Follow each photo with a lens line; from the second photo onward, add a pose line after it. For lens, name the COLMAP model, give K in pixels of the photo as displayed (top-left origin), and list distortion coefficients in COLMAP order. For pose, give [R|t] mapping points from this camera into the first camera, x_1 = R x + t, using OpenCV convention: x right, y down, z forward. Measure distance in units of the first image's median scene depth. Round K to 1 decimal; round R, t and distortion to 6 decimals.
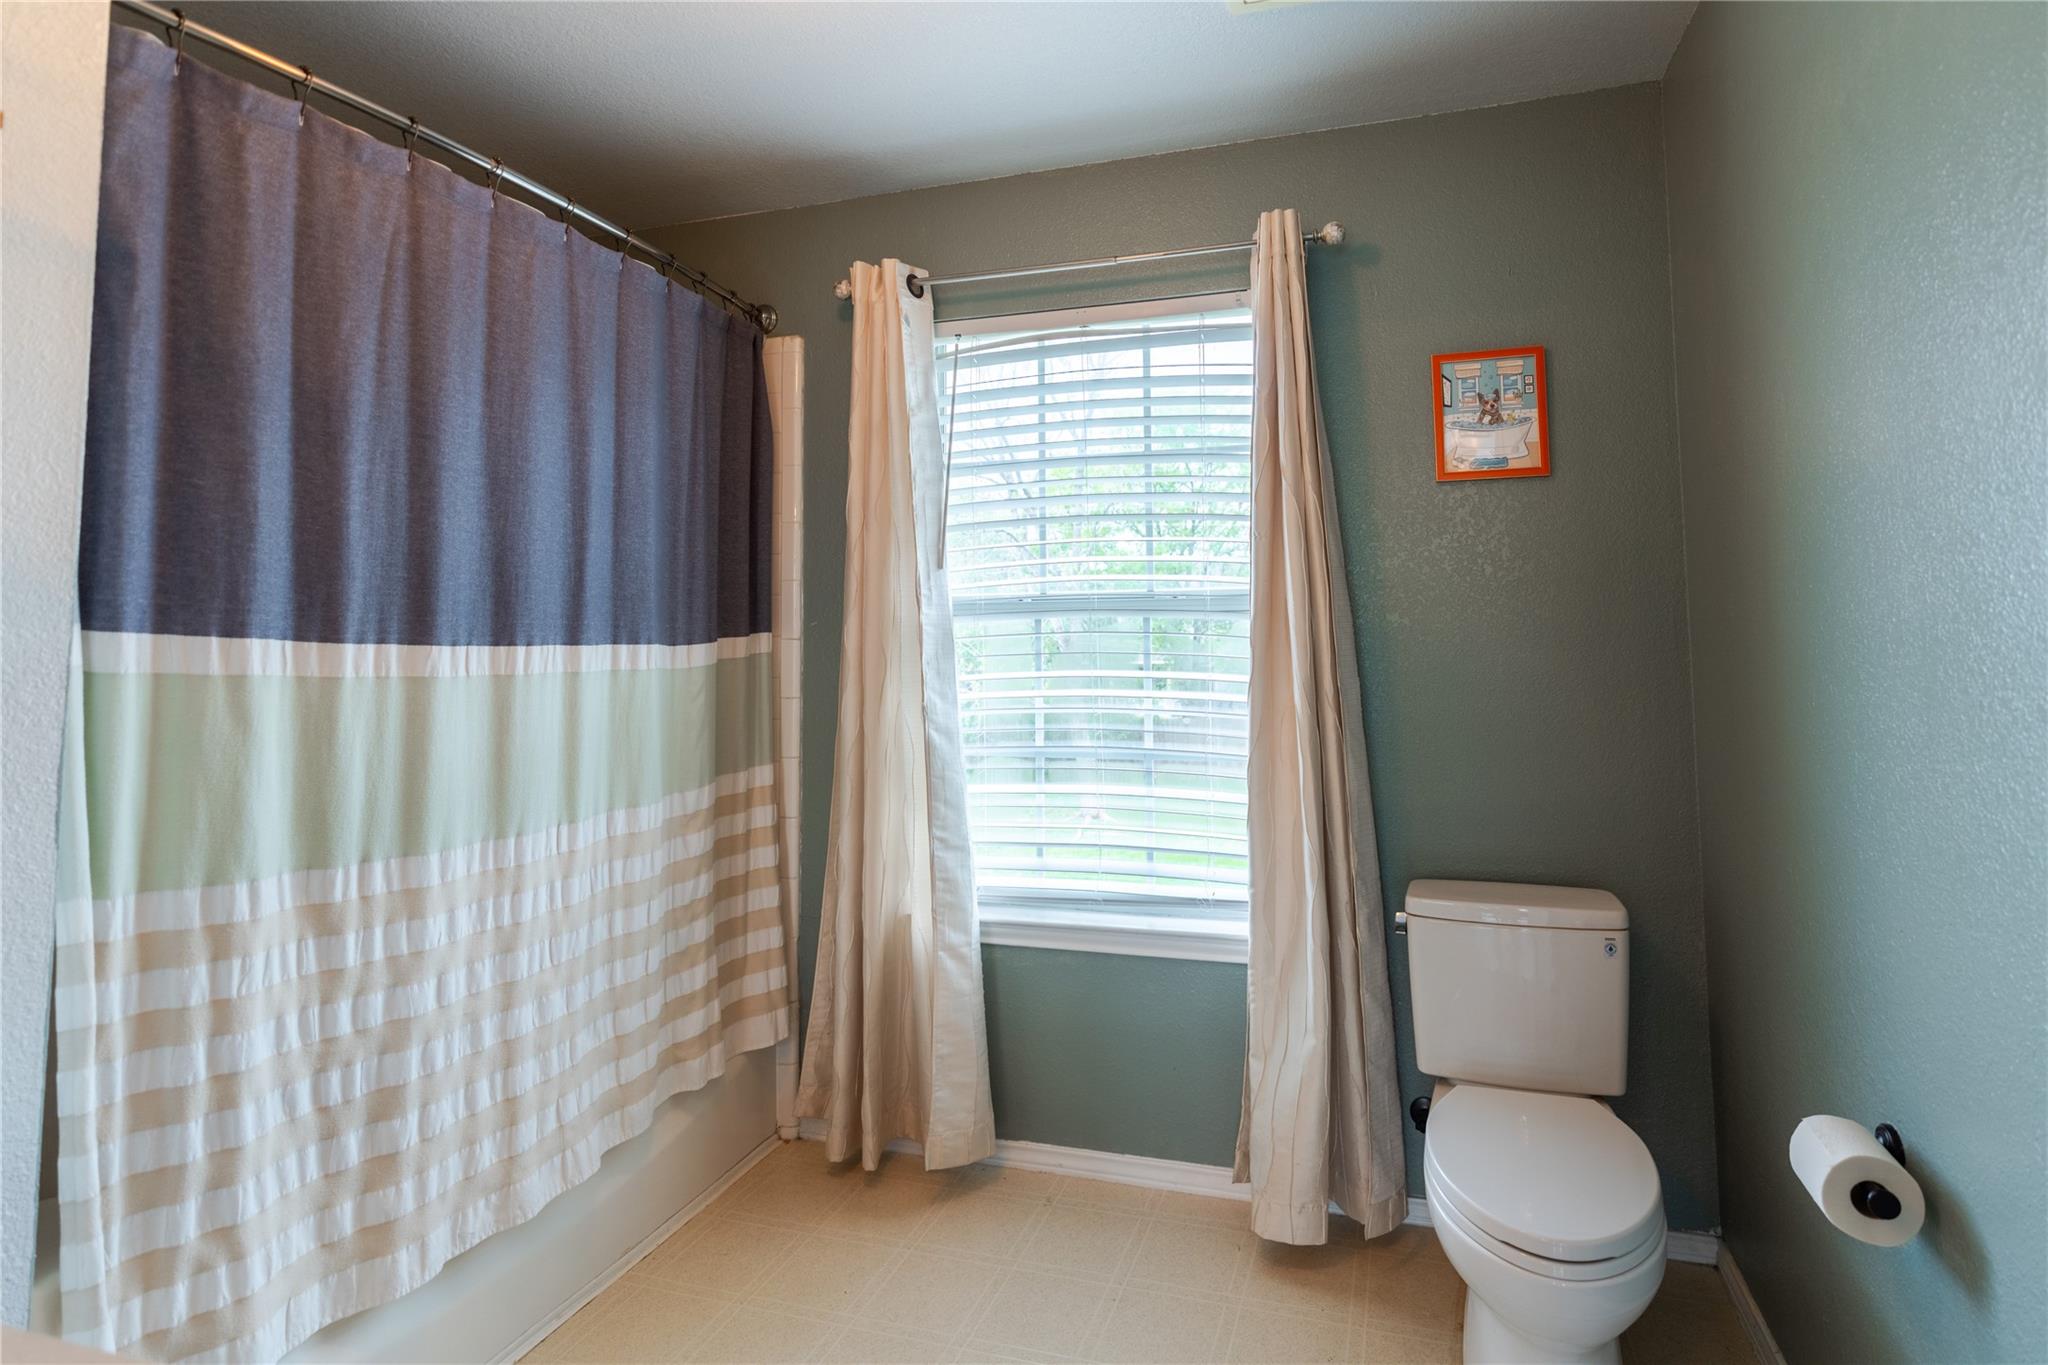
lens RADIAL K [[937.5, 0, 1021.6], [0, 937.5, 594.1], [0, 0, 1]] dist [0.000958, 0.000248]
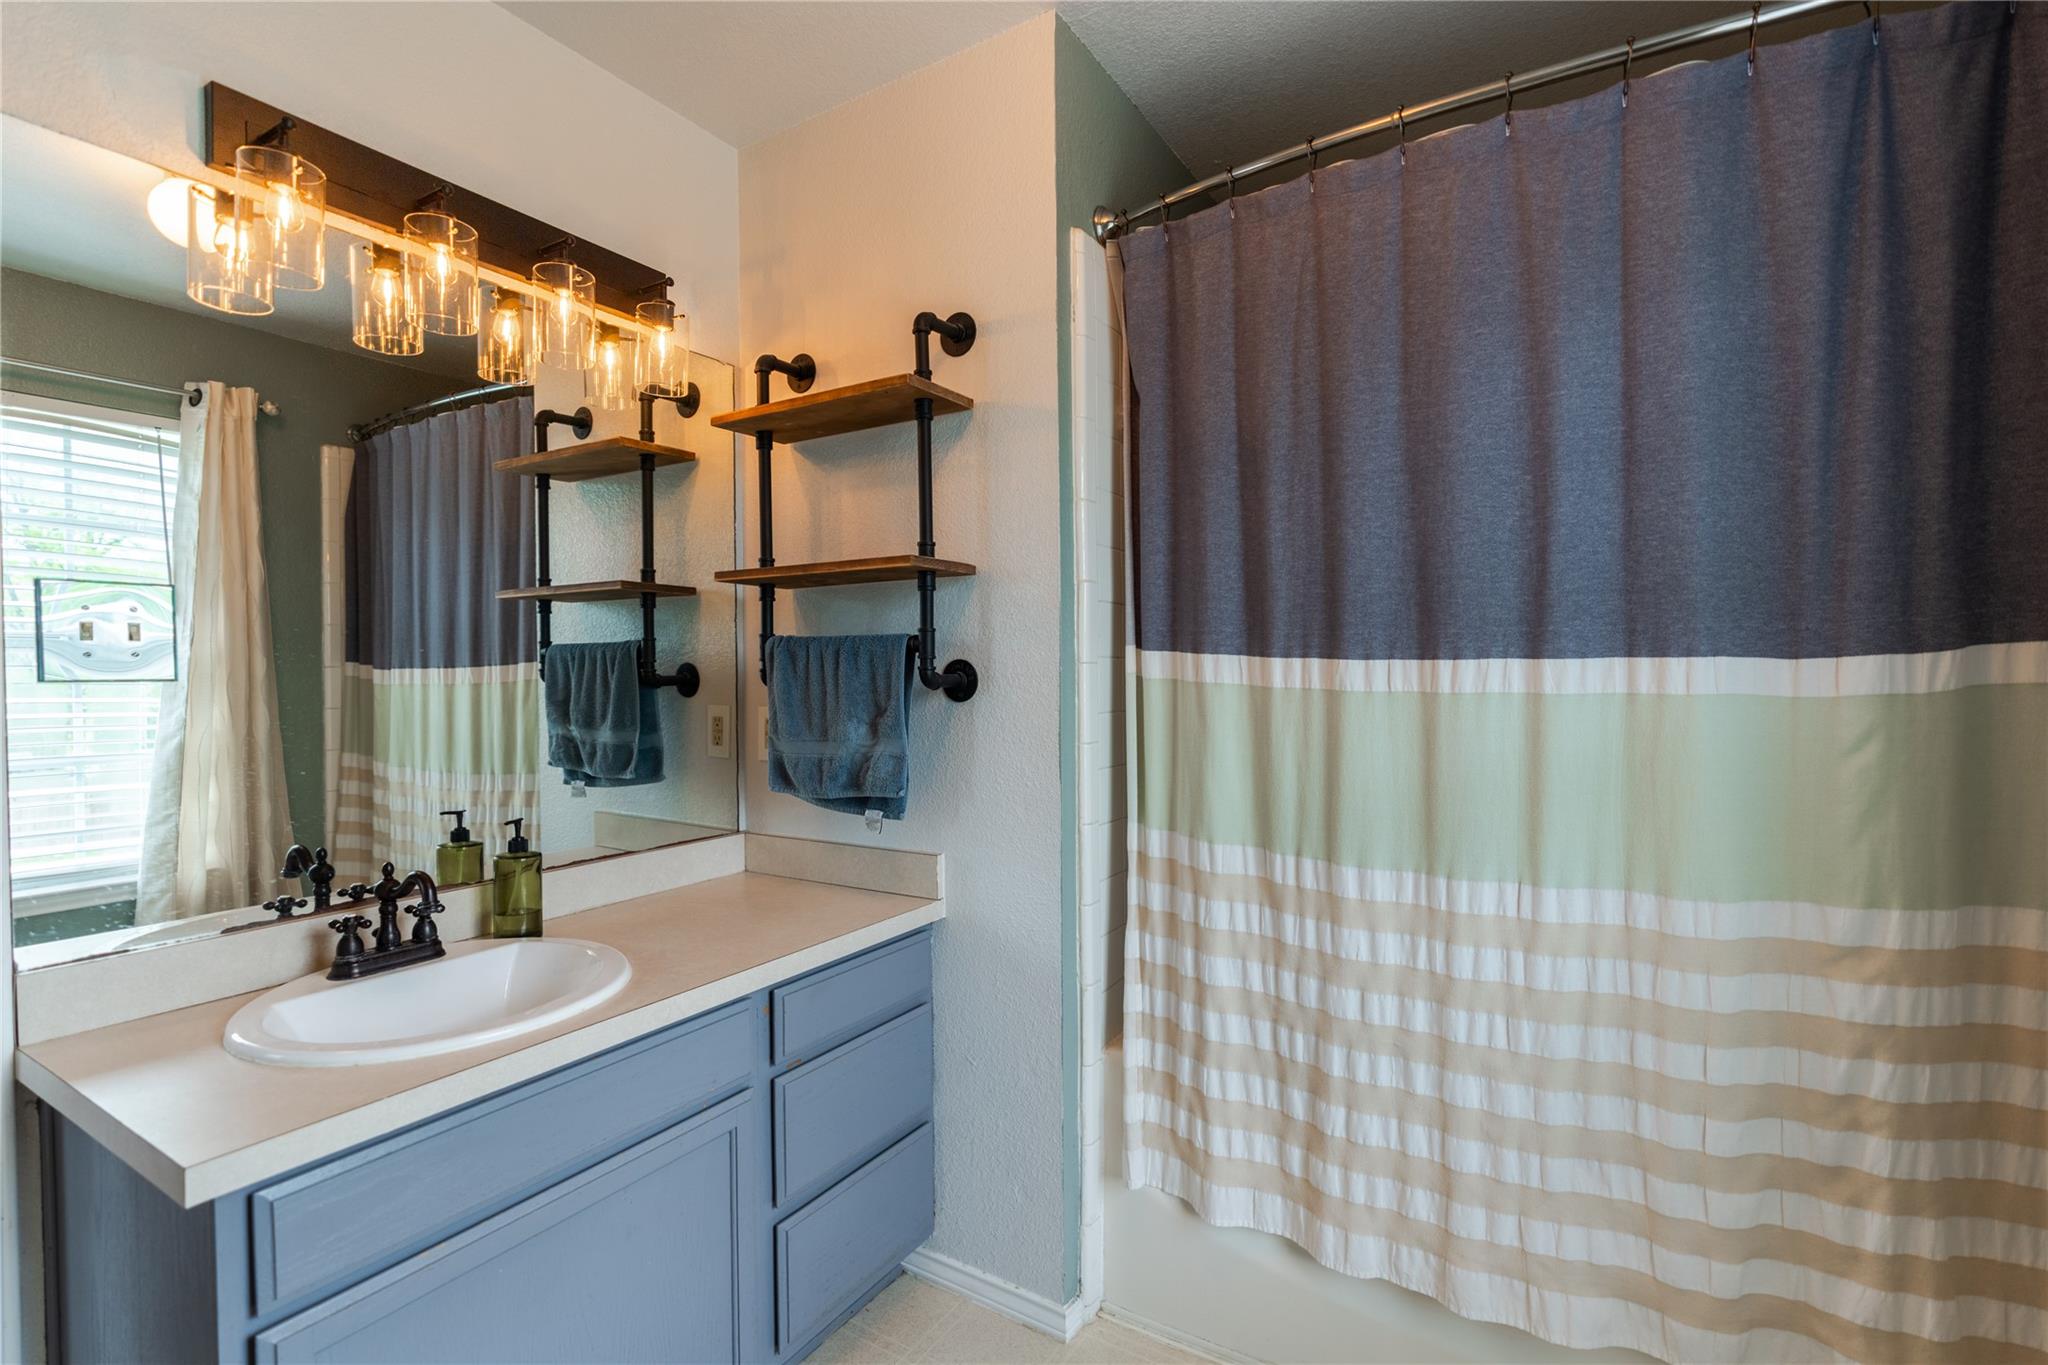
lens RADIAL K [[939.2, 0, 1066.8], [0, 939.2, 687.3], [0, 0, 1]] dist [-0.001800, 0.000323]
pose [[-0.148919, 0.028524, -0.988438, 0.388160], [0.055712, 0.998238, 0.020413, 0.045887], [0.987279, -0.052028, -0.150246, 0.825843]]
